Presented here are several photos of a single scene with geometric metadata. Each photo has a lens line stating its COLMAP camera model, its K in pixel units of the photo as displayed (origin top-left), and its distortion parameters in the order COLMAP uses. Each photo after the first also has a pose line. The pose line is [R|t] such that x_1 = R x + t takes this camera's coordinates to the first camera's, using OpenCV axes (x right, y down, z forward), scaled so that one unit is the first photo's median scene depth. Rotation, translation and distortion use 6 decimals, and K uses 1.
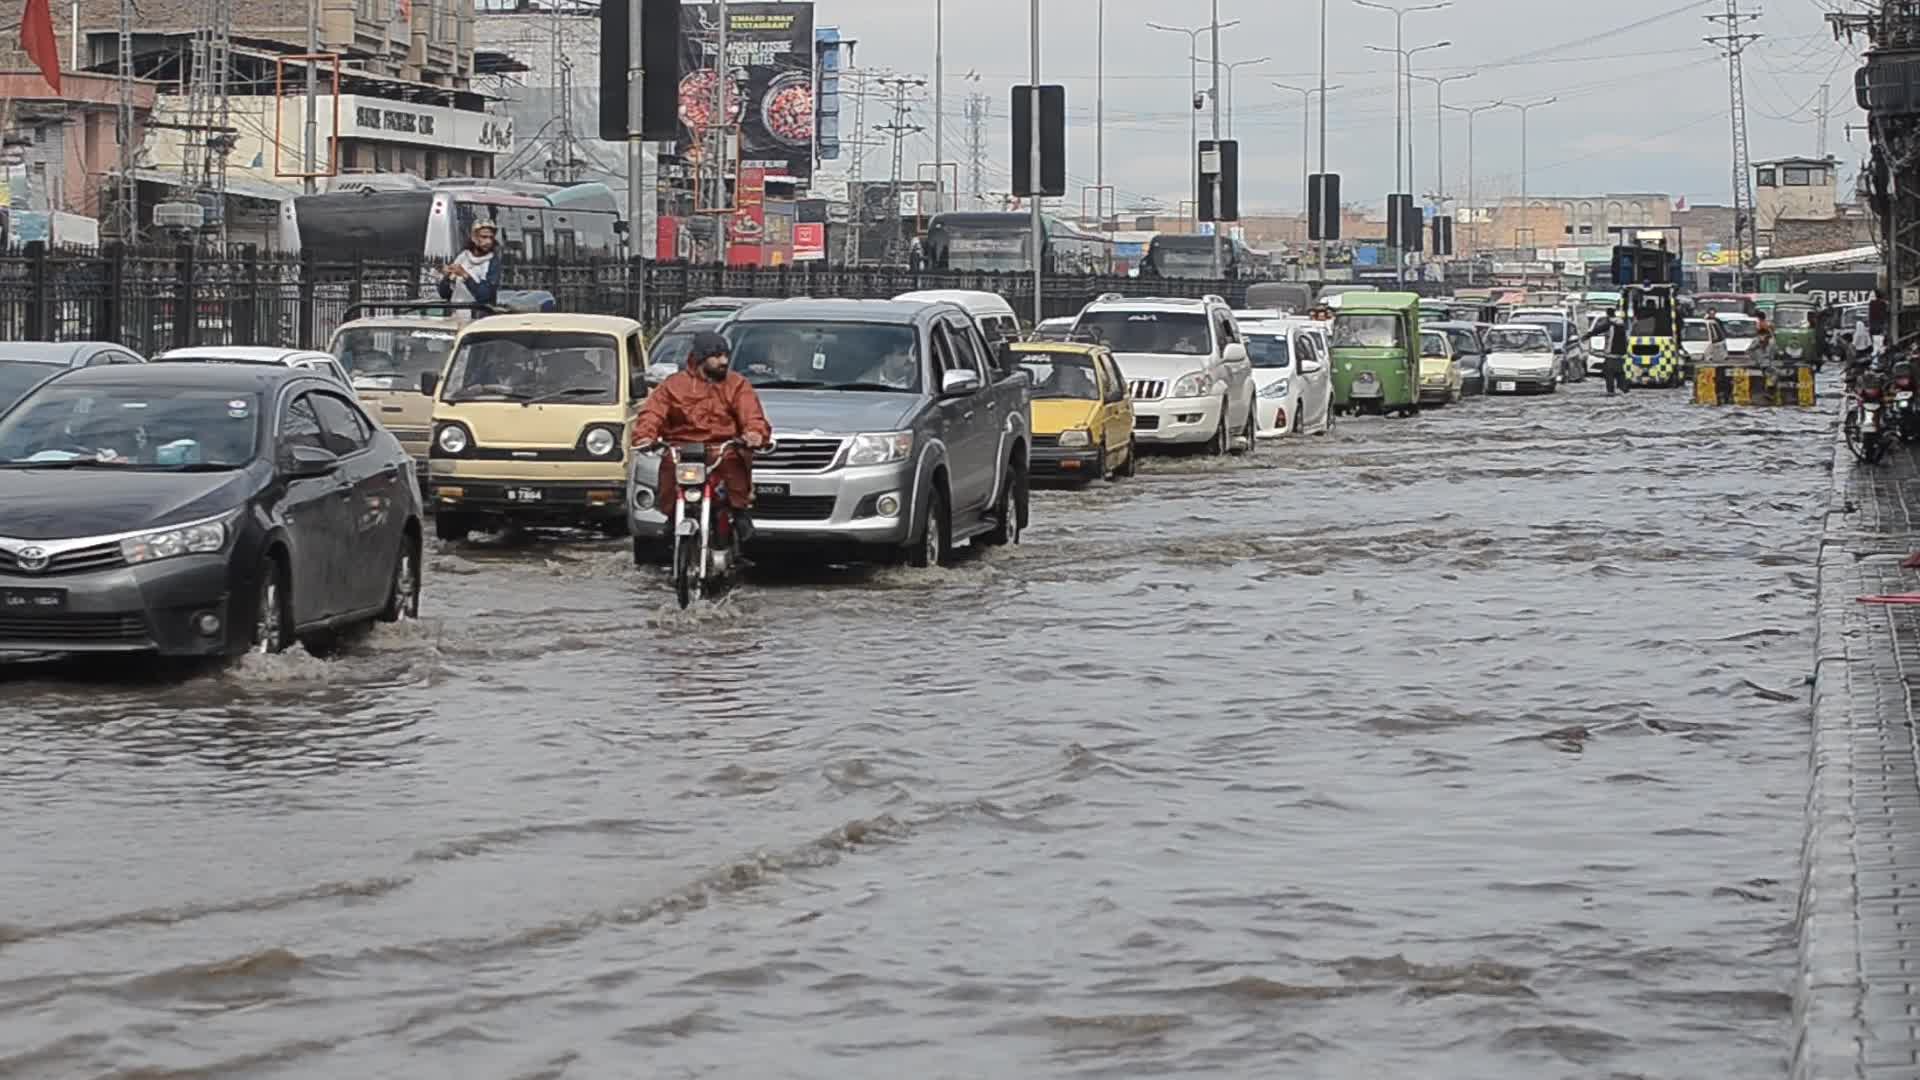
lens RADIAL K [[6388.6, 0, 960.0], [0, 6388.6, 540.0], [0, 0, 1]] dist [-0.512510, -1.002938]
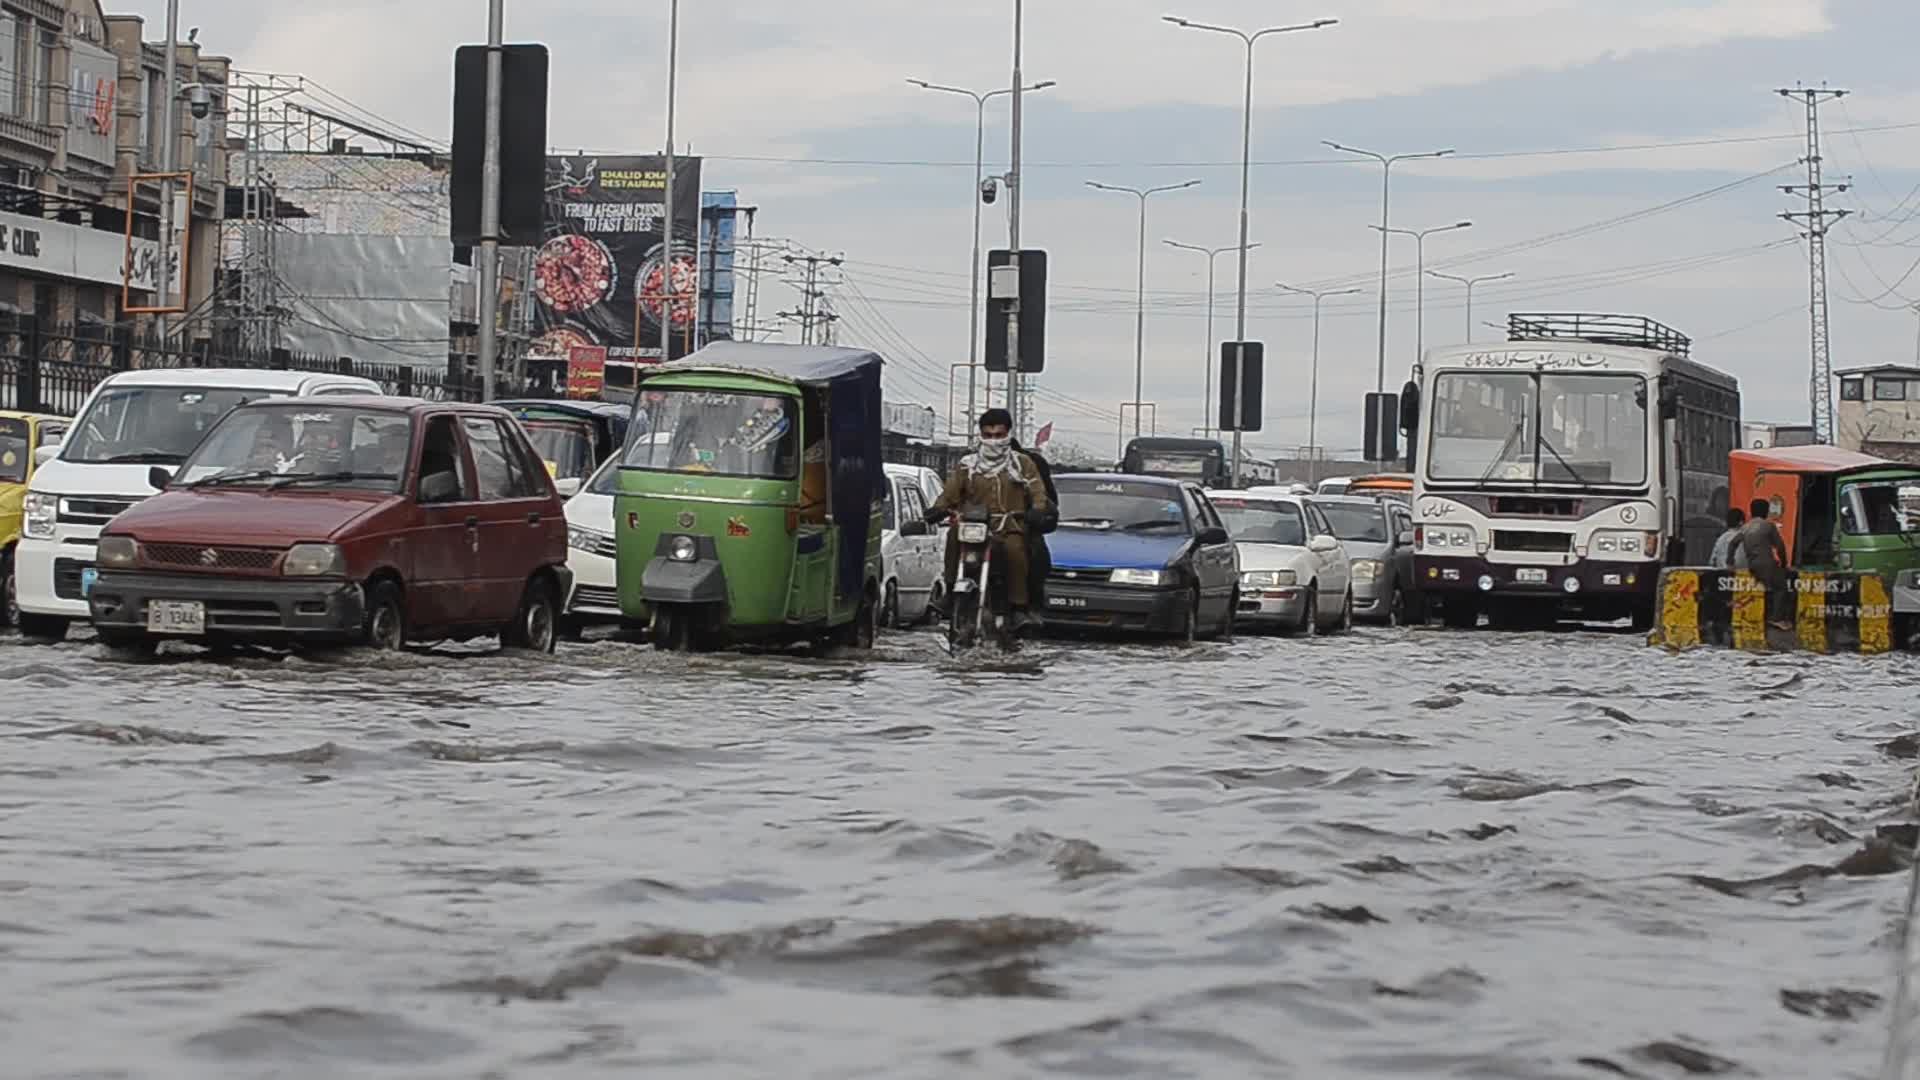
lens RADIAL K [[6388.6, 0, 960.0], [0, 6388.6, 540.0], [0, 0, 1]] dist [-0.512510, -1.002938]
pose [[0.999517, 0.026871, -0.015632, 0.027786], [-0.027480, 0.998816, -0.040136, -0.003172], [0.014535, 0.040546, 0.999072, 0.200791]]
